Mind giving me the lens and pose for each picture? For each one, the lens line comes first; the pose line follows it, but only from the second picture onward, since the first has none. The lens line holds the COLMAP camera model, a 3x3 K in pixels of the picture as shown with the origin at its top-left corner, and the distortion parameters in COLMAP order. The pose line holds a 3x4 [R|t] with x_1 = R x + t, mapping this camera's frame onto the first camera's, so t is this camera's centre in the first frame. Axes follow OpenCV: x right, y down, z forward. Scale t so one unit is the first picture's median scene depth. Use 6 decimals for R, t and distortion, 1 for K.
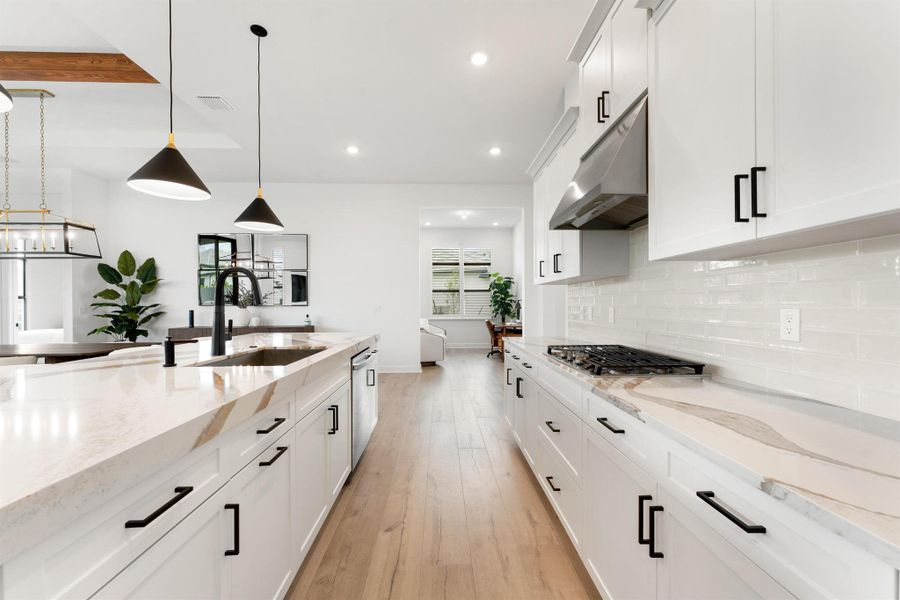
lens RADIAL K [[361.1, 0, 447.6], [0, 361.1, 306.0], [0, 0, 1]] dist [0.000233, 0.000266]
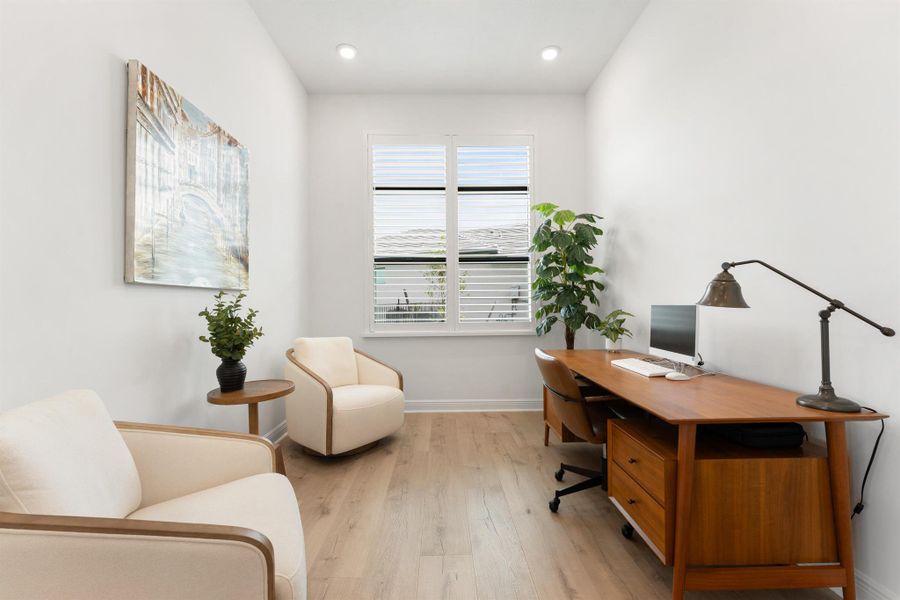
lens RADIAL K [[390.0, 0, 446.1], [0, 390.0, 299.6], [0, 0, 1]] dist [-0.001058, -0.000396]
pose [[0.999367, -0.006525, -0.034967, 0.047276], [0.006087, 0.999902, -0.012618, 0.004511], [0.035046, 0.012397, 0.999309, 0.620110]]
